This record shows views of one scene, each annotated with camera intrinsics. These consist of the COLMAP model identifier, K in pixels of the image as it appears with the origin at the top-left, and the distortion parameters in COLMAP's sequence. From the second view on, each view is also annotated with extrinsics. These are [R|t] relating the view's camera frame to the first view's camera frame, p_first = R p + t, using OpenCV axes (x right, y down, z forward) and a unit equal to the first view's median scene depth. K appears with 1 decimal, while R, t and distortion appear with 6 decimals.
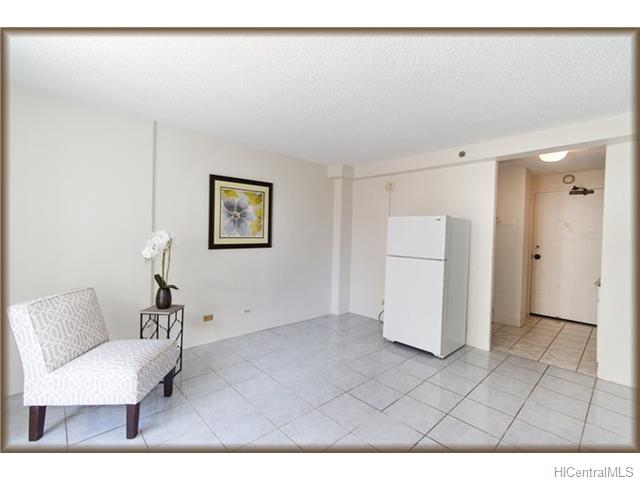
lens RADIAL K [[292.8, 0, 308.7], [0, 292.8, 234.7], [0, 0, 1]] dist [-0.005652, -0.000599]
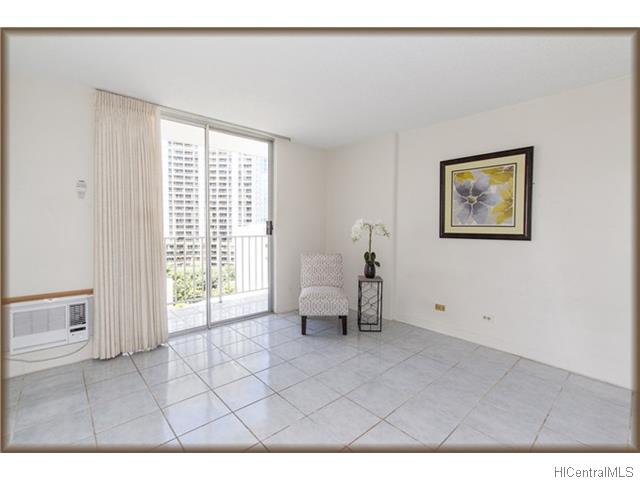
lens RADIAL K [[292.8, 0, 322.1], [0, 292.8, 233.4], [0, 0, 1]] dist [-0.005652, -0.000599]
pose [[0.012047, 0.009808, -0.999879, 0.601657], [-0.013666, 0.999860, 0.009643, 0.029123], [0.999834, 0.013548, 0.012179, 0.555533]]
